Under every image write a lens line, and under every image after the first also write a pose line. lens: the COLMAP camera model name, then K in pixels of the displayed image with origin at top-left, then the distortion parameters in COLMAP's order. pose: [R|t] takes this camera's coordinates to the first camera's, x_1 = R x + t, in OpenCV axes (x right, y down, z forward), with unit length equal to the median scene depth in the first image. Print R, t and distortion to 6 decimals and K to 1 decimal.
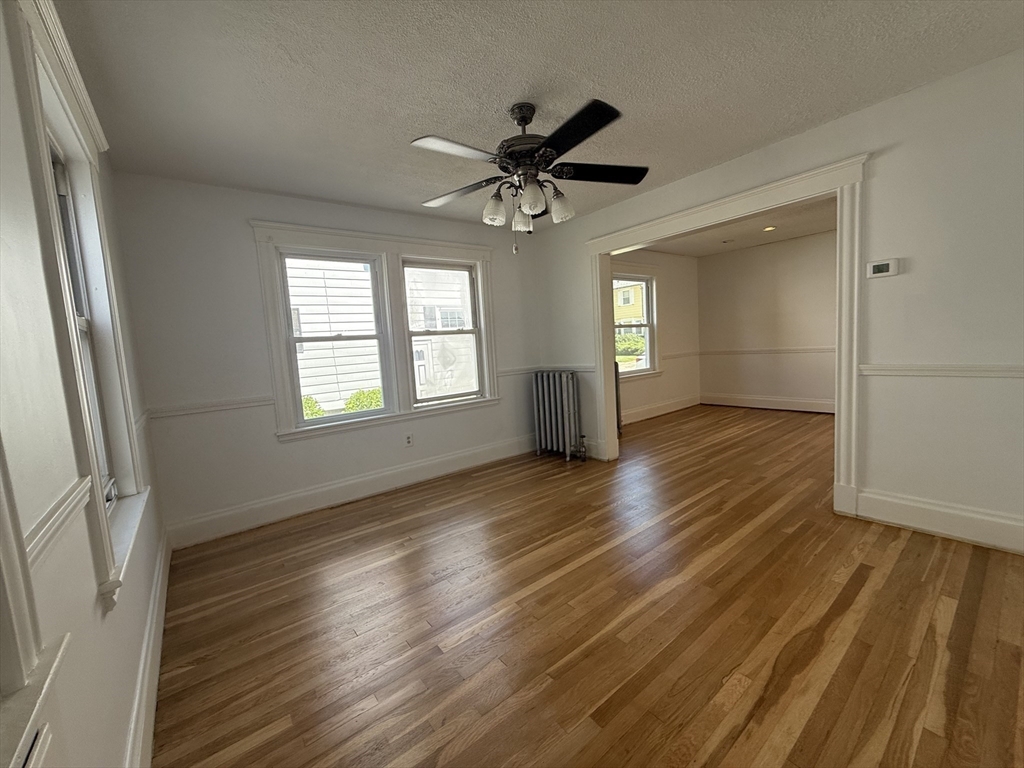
lens RADIAL K [[408.1, 0, 509.7], [0, 408.1, 381.6], [0, 0, 1]] dist [0.001087, 0.000438]
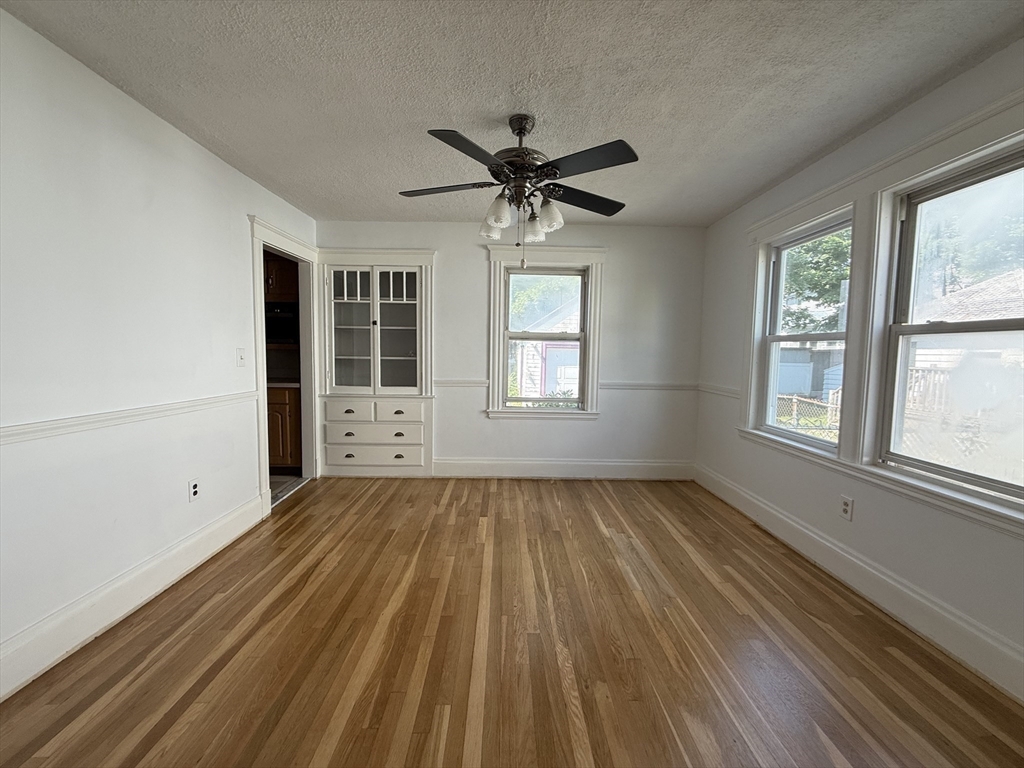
lens RADIAL K [[408.1, 0, 505.4], [0, 408.1, 377.9], [0, 0, 1]] dist [0.001087, 0.000438]
pose [[-0.609478, 0.106443, -0.785625, 0.835987], [-0.046695, 0.984406, 0.169602, -0.201542], [0.791426, 0.140054, -0.595004, 1.520696]]
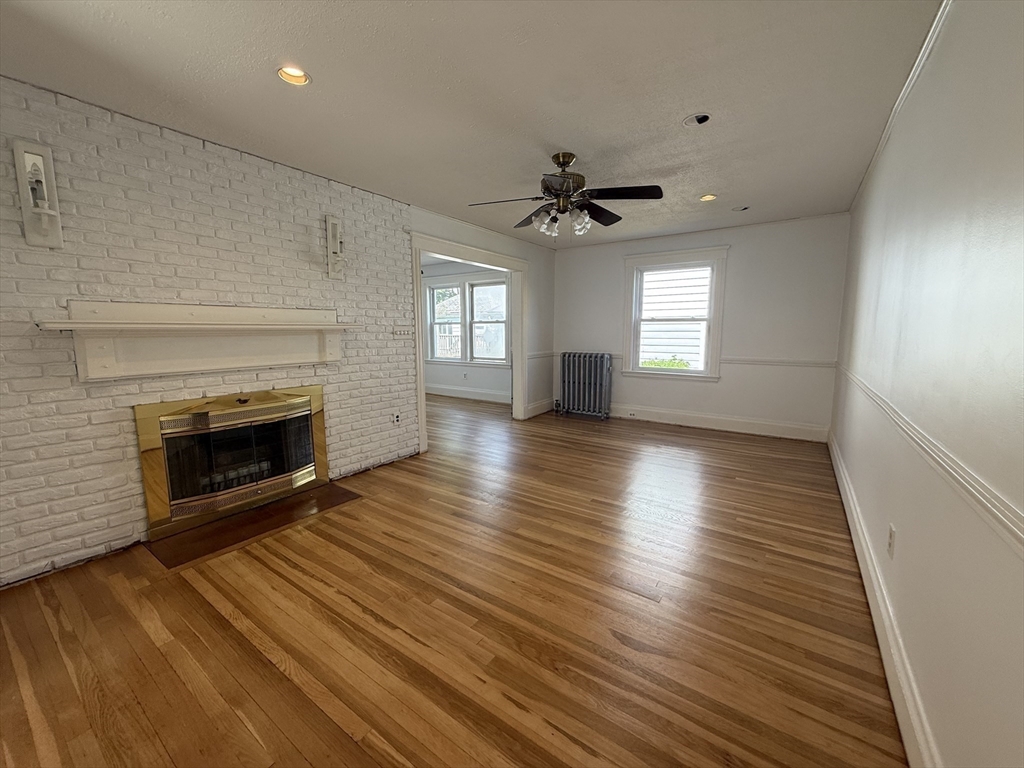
lens RADIAL K [[408.1, 0, 520.7], [0, 408.1, 384.2], [0, 0, 1]] dist [0.001087, 0.000438]
pose [[0.305498, 0.190943, -0.932851, 2.802338], [-0.103310, 0.980551, 0.166873, -0.292670], [0.946572, 0.045394, 0.319283, 1.007968]]
